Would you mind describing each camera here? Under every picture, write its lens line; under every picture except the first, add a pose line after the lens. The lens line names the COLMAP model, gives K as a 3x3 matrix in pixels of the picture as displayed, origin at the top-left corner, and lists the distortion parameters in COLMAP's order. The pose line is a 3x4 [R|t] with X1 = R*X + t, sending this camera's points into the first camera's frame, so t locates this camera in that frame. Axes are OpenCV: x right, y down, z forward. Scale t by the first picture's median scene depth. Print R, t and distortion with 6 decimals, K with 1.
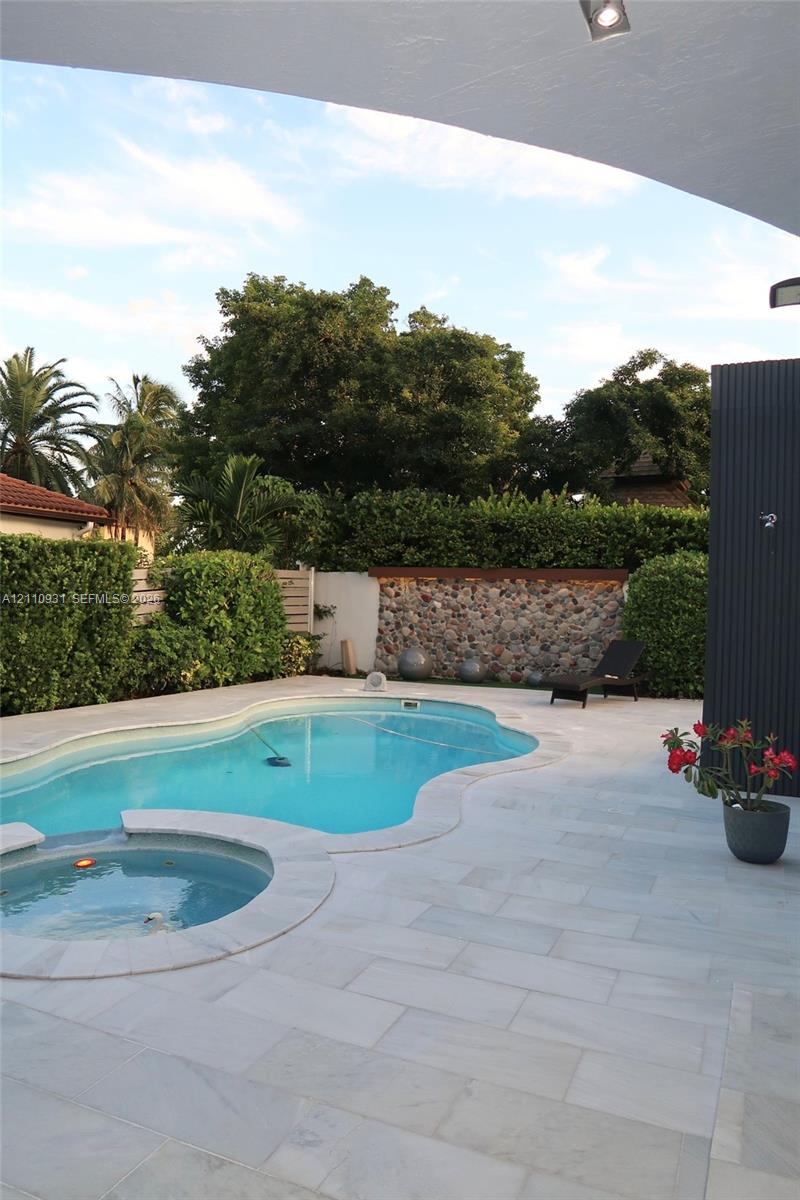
lens RADIAL K [[822.7, 0, 400.6], [0, 822.7, 606.7], [0, 0, 1]] dist [-0.030327, 0.010268]
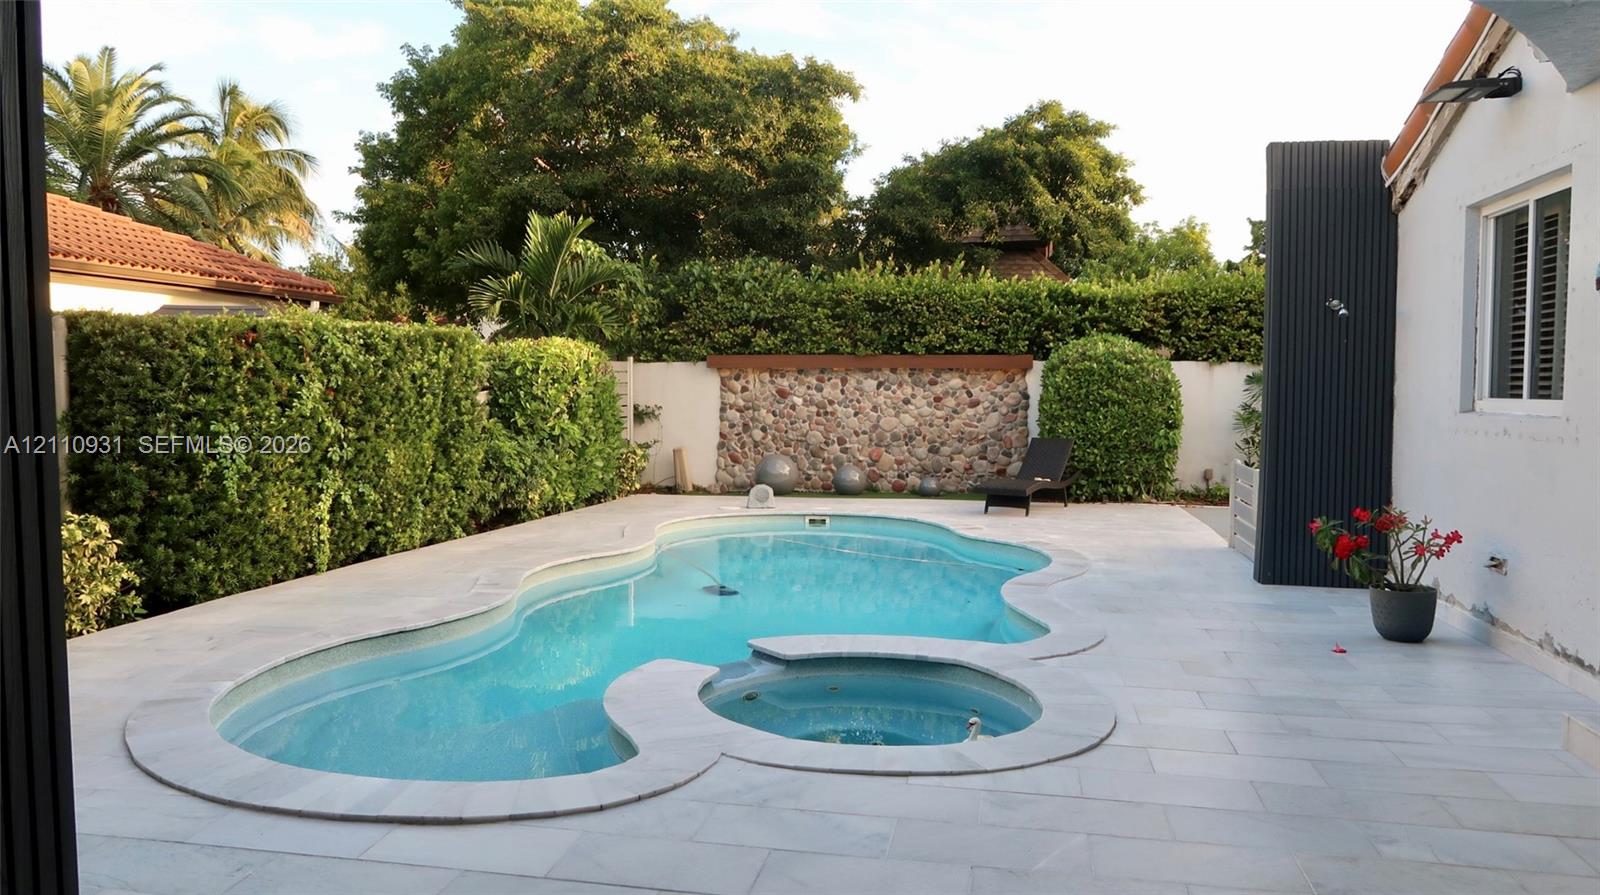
lens RADIAL K [[1083.0, 0, 799.8], [0, 1083.0, 457.0], [0, 0, 1]] dist [-0.061936, 0.009240]
pose [[0.977425, -0.033261, 0.208647, -0.191007], [0.022706, 0.998348, 0.052781, -0.003885], [-0.210057, -0.046852, 0.976566, -0.048800]]
